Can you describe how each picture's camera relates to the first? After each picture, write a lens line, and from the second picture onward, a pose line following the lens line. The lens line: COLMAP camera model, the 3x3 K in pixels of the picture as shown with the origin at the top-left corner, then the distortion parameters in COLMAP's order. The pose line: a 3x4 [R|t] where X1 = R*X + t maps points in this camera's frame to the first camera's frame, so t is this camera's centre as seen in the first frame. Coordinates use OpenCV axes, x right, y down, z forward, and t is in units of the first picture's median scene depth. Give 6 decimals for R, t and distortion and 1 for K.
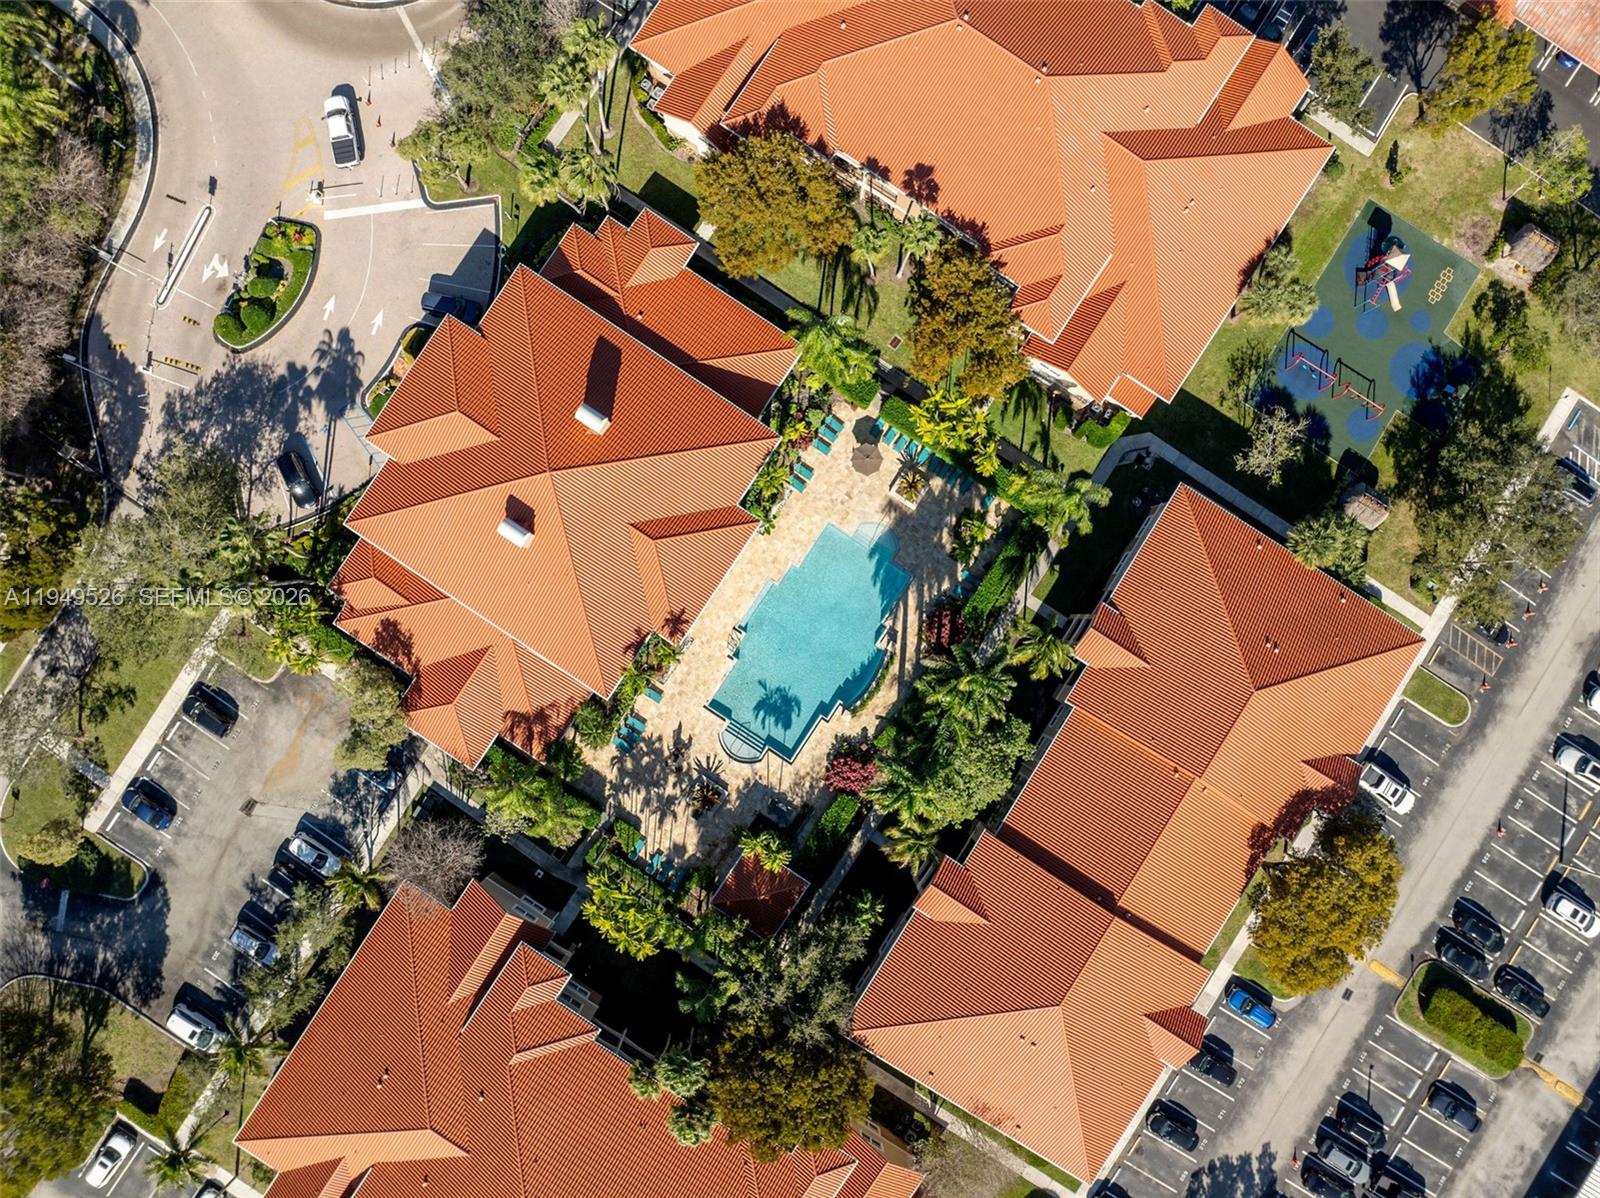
lens RADIAL K [[1133.0, 0, 800.0], [0, 1133.0, 599.0], [0, 0, 1]] dist [-0.041628, 0.008479]
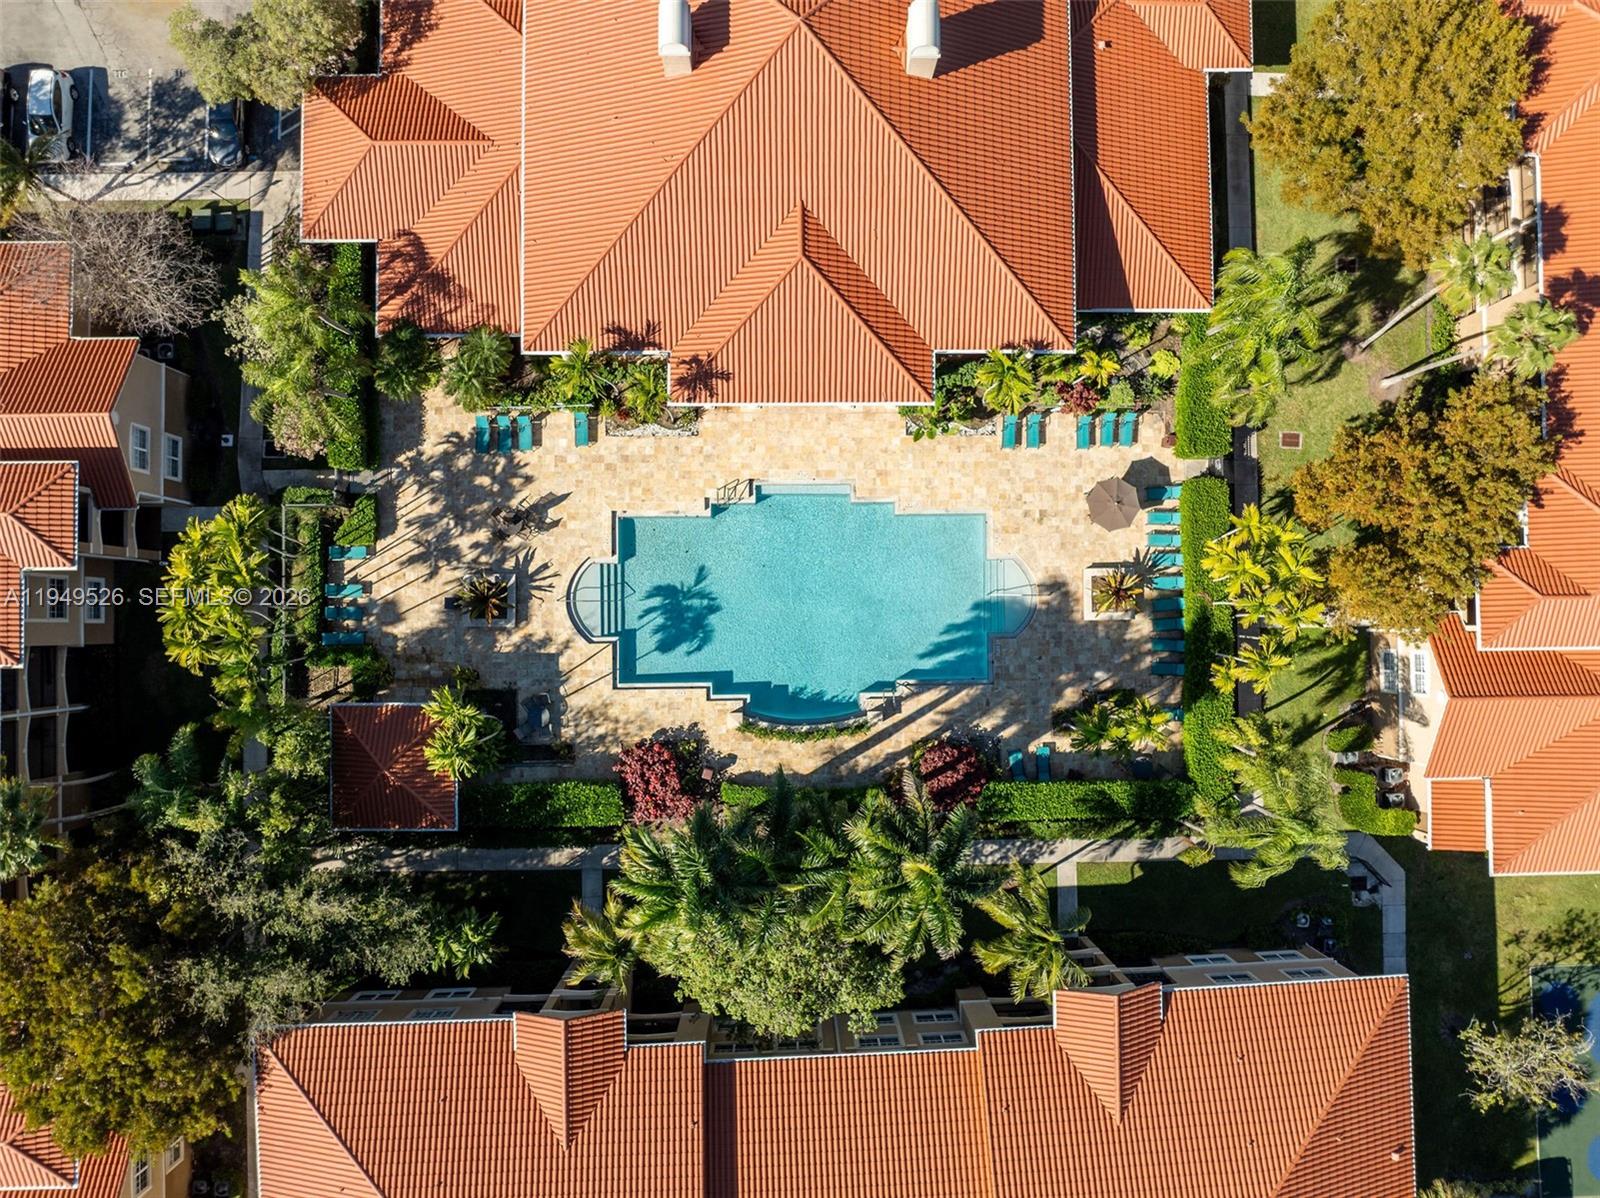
lens RADIAL K [[1118.3, 0, 824.7], [0, 1118.3, 602.7], [0, 0, 1]] dist [-0.039193, 0.003735]
pose [[0.559895, 0.828461, -0.013019, 0.024412], [-0.828375, 0.559363, -0.030140, 0.047585], [-0.017687, 0.027660, 0.999461, 0.414798]]
